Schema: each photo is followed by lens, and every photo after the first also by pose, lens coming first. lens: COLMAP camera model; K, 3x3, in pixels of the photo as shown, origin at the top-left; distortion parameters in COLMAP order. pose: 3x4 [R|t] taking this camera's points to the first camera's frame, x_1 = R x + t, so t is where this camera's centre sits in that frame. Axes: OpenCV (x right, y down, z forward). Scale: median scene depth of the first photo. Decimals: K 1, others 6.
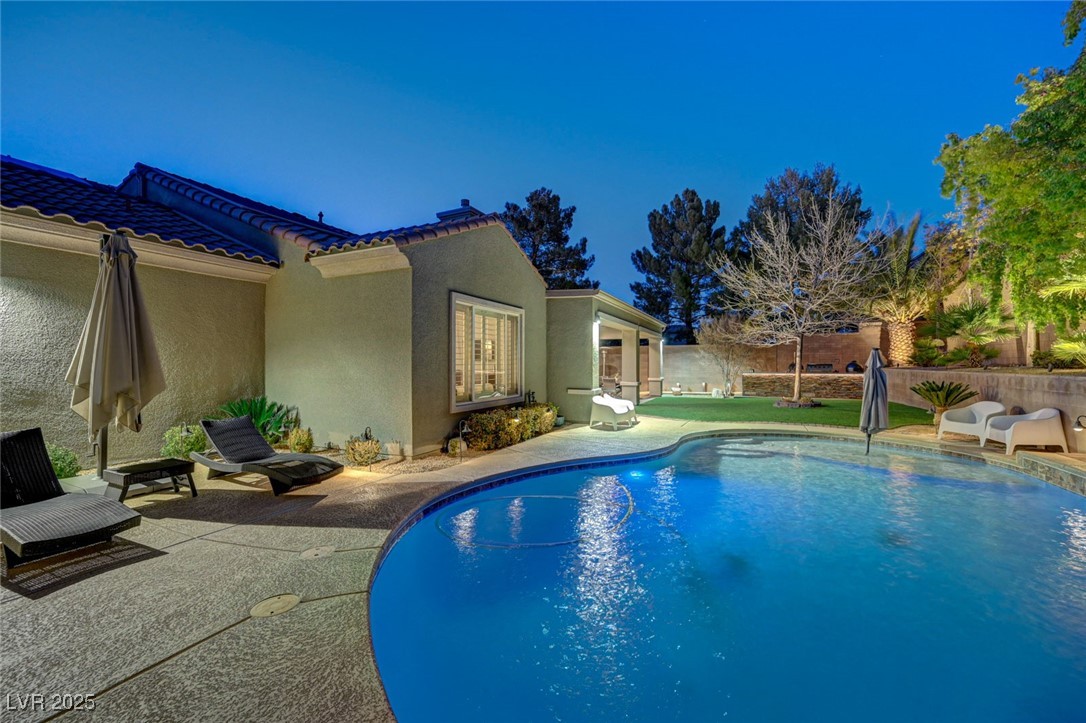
lens RADIAL K [[437.8, 0, 545.5], [0, 437.8, 358.3], [0, 0, 1]] dist [-0.000364, -0.000091]
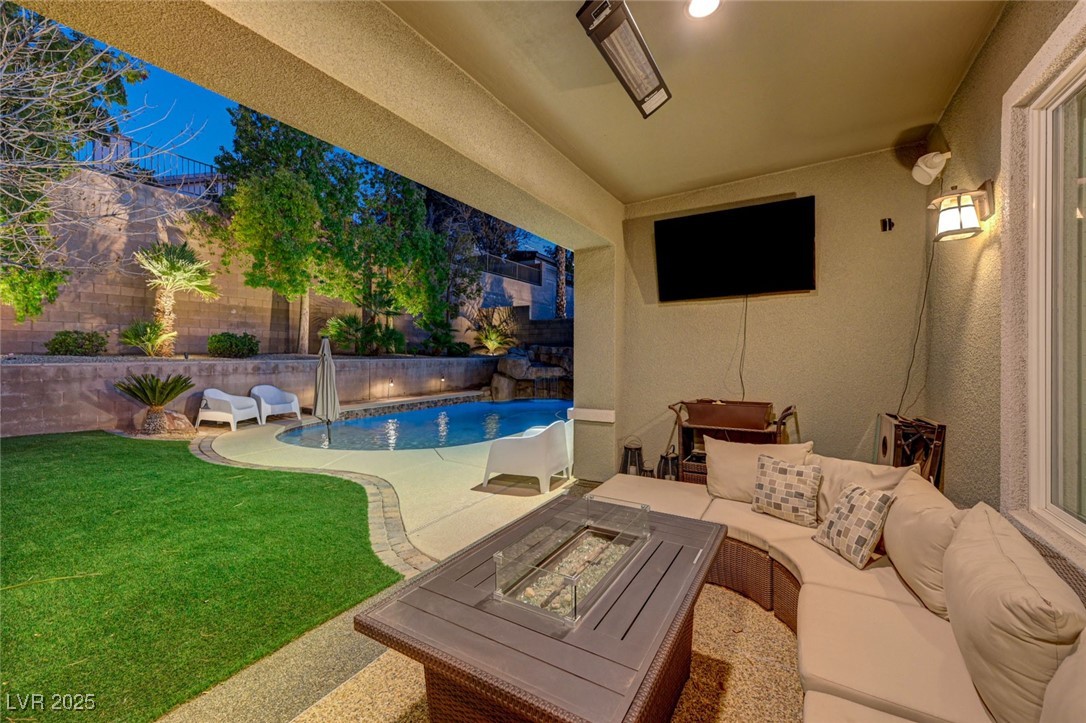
lens RADIAL K [[441.4, 0, 543.1], [0, 441.4, 350.6], [0, 0, 1]] dist [-0.000366, -0.000089]
pose [[-0.994638, -0.003005, 0.103373, 0.070090], [-0.004639, 0.999868, -0.015575, 0.010940], [-0.103313, -0.015972, -0.994521, 0.935356]]
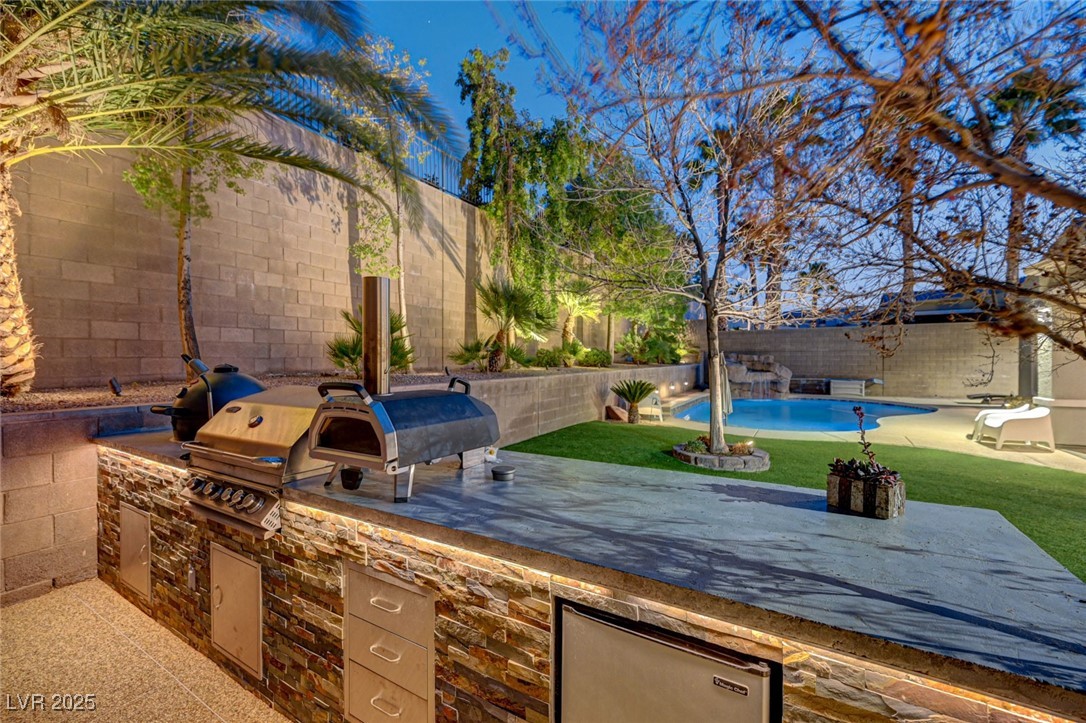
lens RADIAL K [[437.8, 0, 545.5], [0, 437.8, 358.3], [0, 0, 1]] dist [-0.000364, -0.000091]
pose [[-0.994514, 0.005417, 0.104466, 0.549074], [0.004463, 0.999946, -0.009362, 0.004534], [-0.104511, -0.008845, -0.994484, 1.147306]]
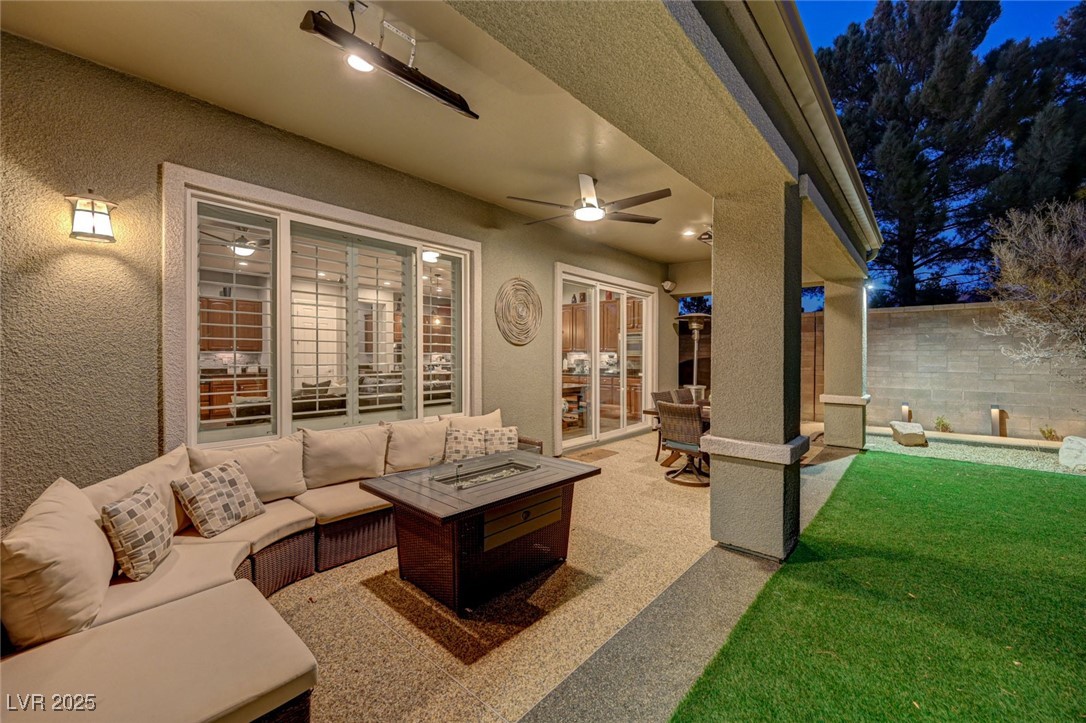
lens RADIAL K [[437.8, 0, 545.5], [0, 437.8, 358.3], [0, 0, 1]] dist [-0.000364, -0.000091]
pose [[0.956998, 0.006320, -0.290026, 0.140882], [-0.000356, 0.999788, 0.020611, 0.009447], [0.290095, -0.019621, 0.956797, 0.679005]]
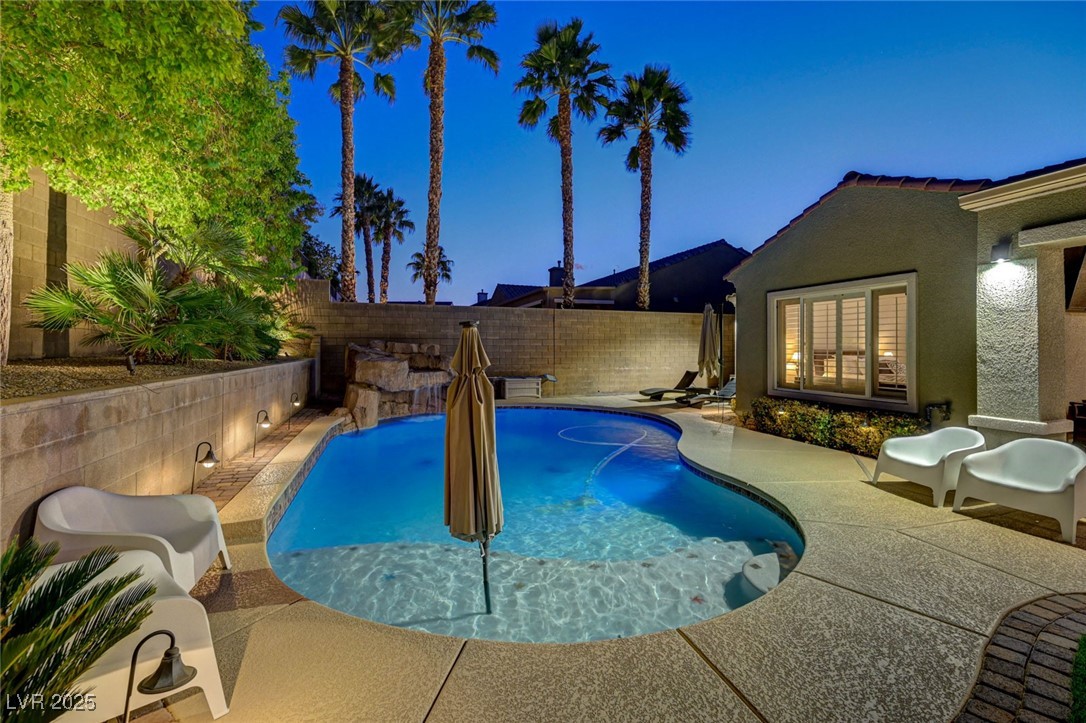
lens RADIAL K [[444.0, 0, 546.3], [0, 444.0, 345.2], [0, 0, 1]] dist [0.000006, -0.000070]
pose [[-0.721890, -0.005636, -0.691985, 0.466401], [0.004845, 0.999901, -0.013199, 0.001619], [0.691991, -0.012881, -0.721791, 0.635132]]
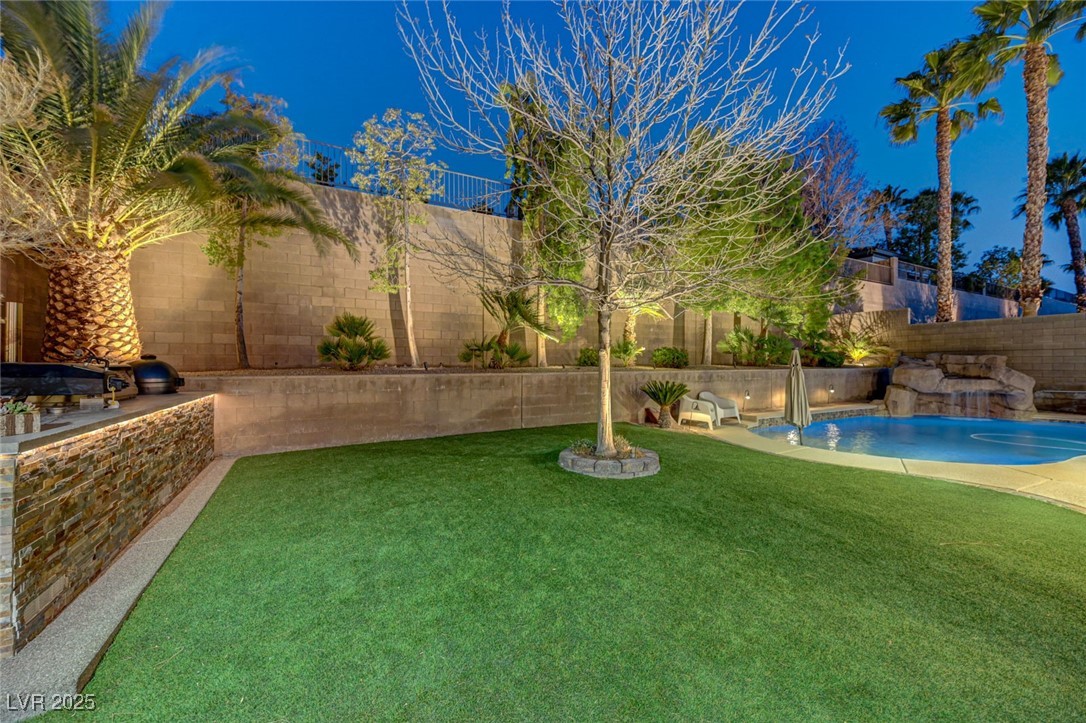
lens RADIAL K [[427.9, 0, 544.8], [0, 427.9, 361.6], [0, 0, 1]] dist [-0.000811, 0.000105]
pose [[-0.800711, 0.005375, 0.599027, 0.292289], [-0.003643, 0.999898, -0.013842, 0.013200], [-0.599040, -0.013266, -0.800609, 1.059630]]
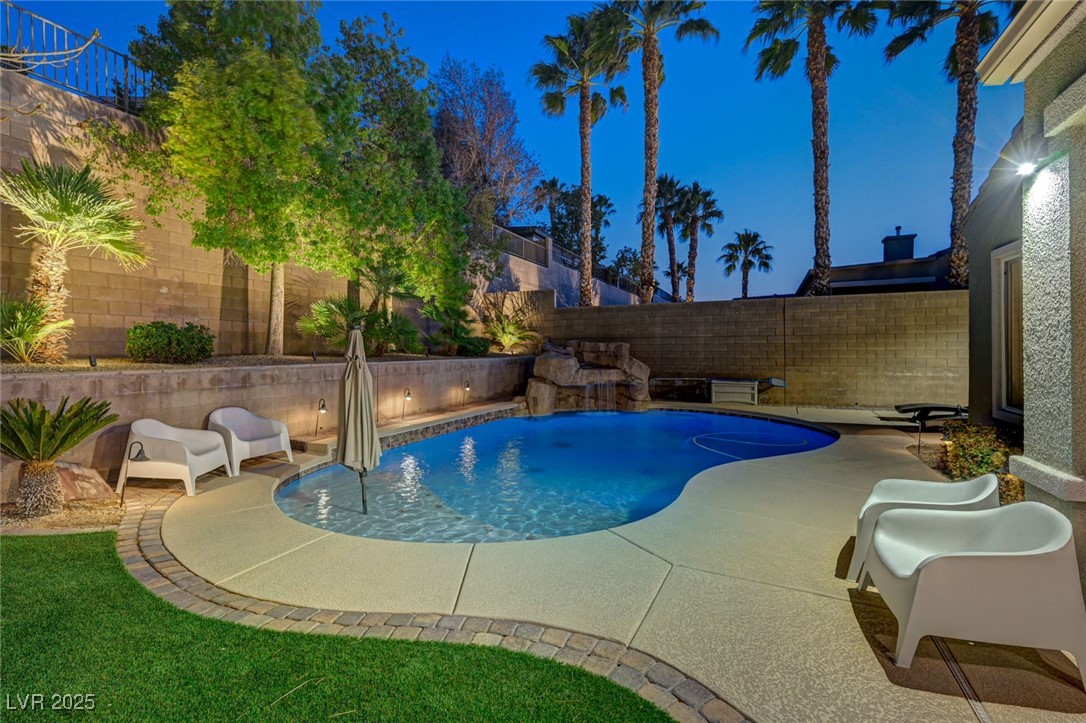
lens RADIAL K [[485.0, 0, 544.6], [0, 485.0, 348.5], [0, 0, 1]] dist [0.000197, -0.000042]
pose [[-0.999991, 0.004289, 0.000439, 0.235651], [0.004283, 0.999915, -0.012330, 0.007755], [-0.000491, -0.012328, -0.999924, 0.789816]]
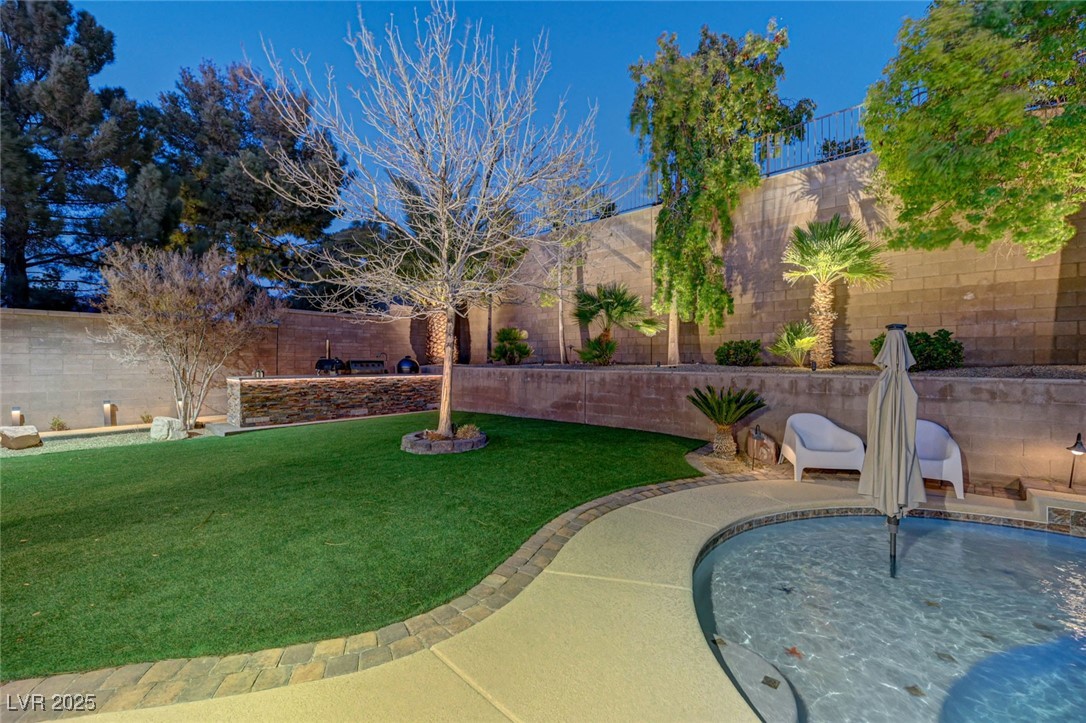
lens RADIAL K [[441.6, 0, 545.6], [0, 441.6, 361.4], [0, 0, 1]] dist [-0.002368, -0.000167]
pose [[0.294745, 0.002040, 0.955574, 0.098354], [-0.015276, 0.999880, 0.002578, 0.009091], [-0.955454, -0.015357, 0.294741, 0.576816]]
